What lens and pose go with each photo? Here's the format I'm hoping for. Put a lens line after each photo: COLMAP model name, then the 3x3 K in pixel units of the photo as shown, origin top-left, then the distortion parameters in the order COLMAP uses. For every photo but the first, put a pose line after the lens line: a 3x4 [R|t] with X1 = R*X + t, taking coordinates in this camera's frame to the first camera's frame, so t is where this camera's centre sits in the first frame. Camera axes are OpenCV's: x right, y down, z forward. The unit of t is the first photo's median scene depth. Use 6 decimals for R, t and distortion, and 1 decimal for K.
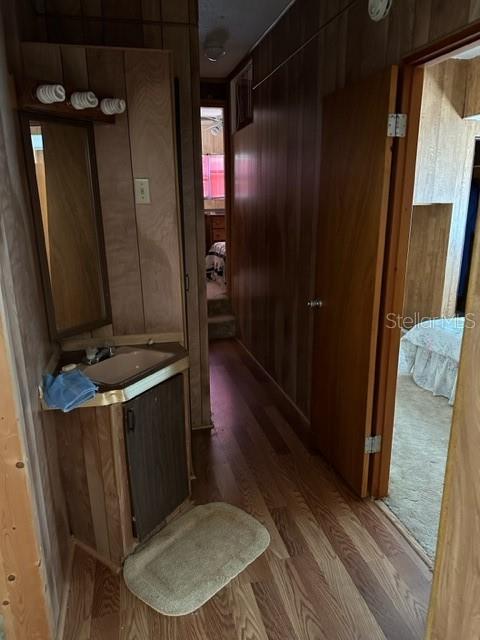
lens RADIAL K [[454.9, 0, 239.7], [0, 454.9, 322.7], [0, 0, 1]] dist [0.042540, -0.033399]
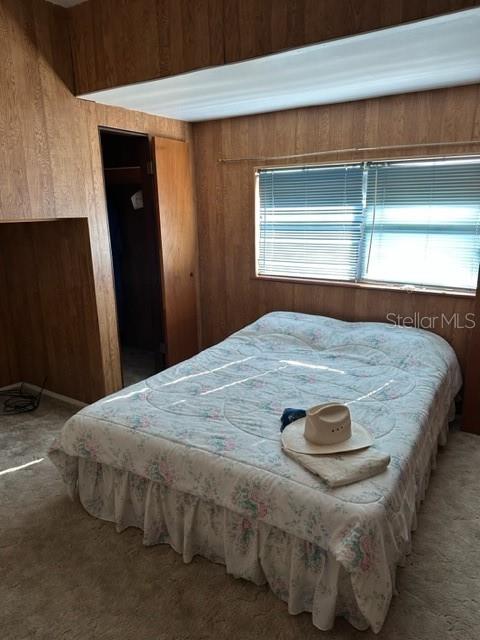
lens RADIAL K [[440.5, 0, 242.0], [0, 440.5, 322.0], [0, 0, 1]] dist [0.001398, -0.012008]
pose [[0.739173, -0.170229, 0.651648, 0.183729], [0.182300, 0.981984, 0.049738, -0.099959], [-0.648375, 0.082030, 0.756889, 0.371517]]
